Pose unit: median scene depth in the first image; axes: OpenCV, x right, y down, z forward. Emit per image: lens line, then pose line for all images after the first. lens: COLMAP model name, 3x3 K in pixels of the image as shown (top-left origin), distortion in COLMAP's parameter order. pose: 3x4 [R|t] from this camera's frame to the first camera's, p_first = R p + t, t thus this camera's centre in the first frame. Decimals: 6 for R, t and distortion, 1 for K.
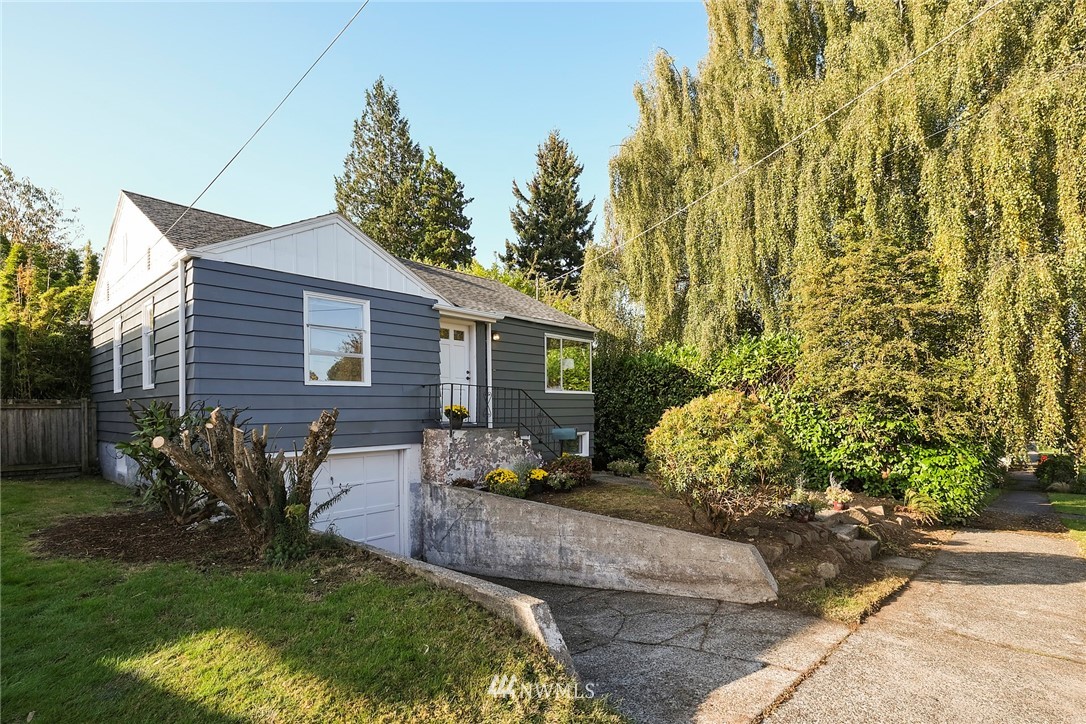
lens RADIAL K [[543.5, 0, 544.3], [0, 543.5, 432.6], [0, 0, 1]] dist [-0.000443, 0.000642]
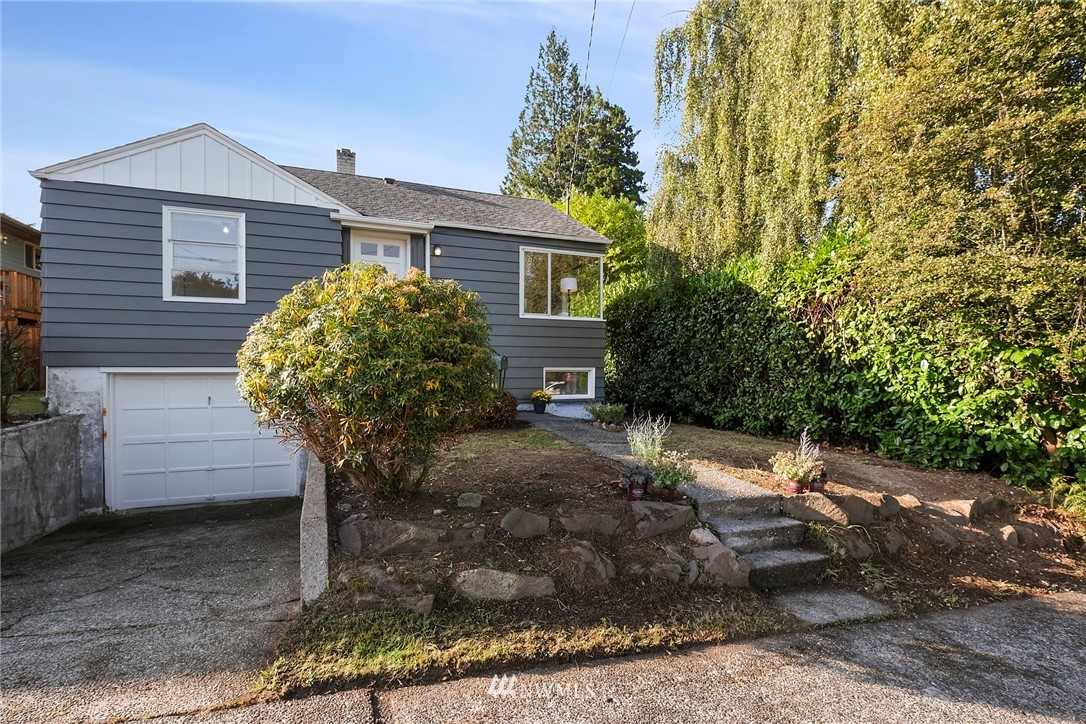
lens RADIAL K [[543.5, 0, 530.4], [0, 543.5, 382.2], [0, 0, 1]] dist [-0.000443, 0.000642]
pose [[0.899153, 0.029882, -0.436613, 0.398304], [-0.032940, 0.999457, 0.000567, 0.025655], [0.436393, 0.013873, 0.899649, 0.266252]]
